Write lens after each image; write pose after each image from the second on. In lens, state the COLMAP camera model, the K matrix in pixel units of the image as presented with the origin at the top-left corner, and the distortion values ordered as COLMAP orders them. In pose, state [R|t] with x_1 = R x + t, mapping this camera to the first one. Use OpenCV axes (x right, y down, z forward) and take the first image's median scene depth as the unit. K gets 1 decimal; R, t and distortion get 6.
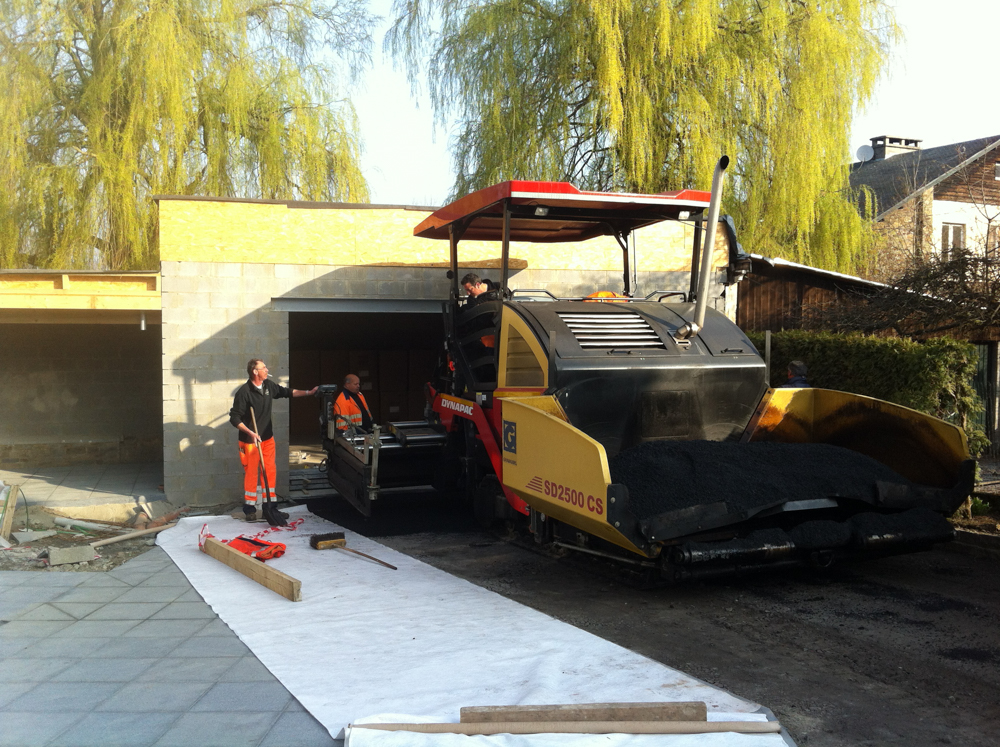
lens RADIAL K [[962.5, 0, 496.9], [0, 962.5, 371.0], [0, 0, 1]] dist [0.102216, -0.312158]
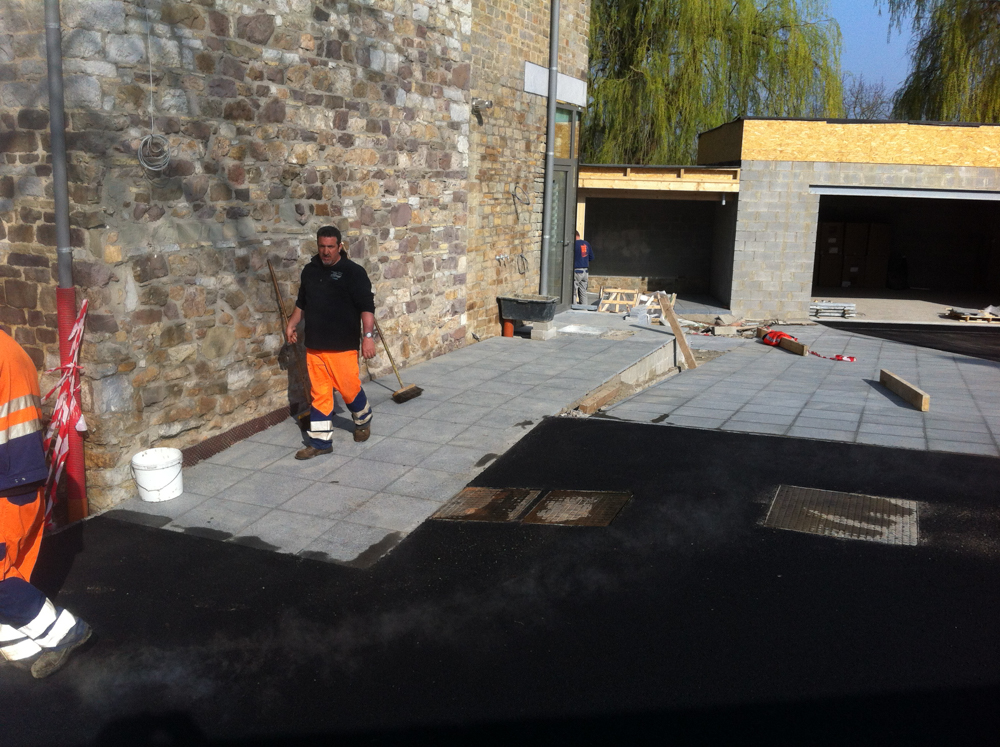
lens RADIAL K [[962.5, 0, 496.9], [0, 962.5, 371.0], [0, 0, 1]] dist [0.102216, -0.312158]
pose [[0.932407, 0.087904, -0.350556, -0.097904], [-0.040402, 0.989242, 0.140598, 0.012941], [0.359144, -0.116932, 0.925928, -0.442703]]
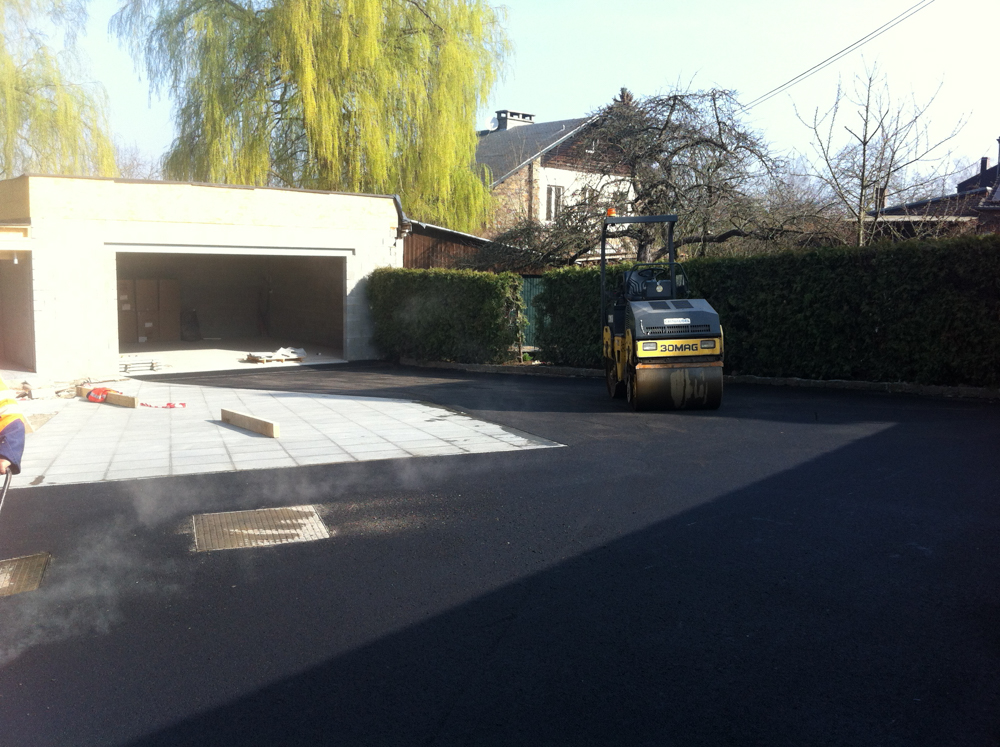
lens RADIAL K [[962.5, 0, 496.9], [0, 962.5, 371.0], [0, 0, 1]] dist [0.102216, -0.312158]
pose [[0.937272, -0.029555, 0.347345, -0.141207], [0.006416, 0.997693, 0.067580, 0.018905], [-0.348541, -0.061113, 0.935299, -0.474179]]
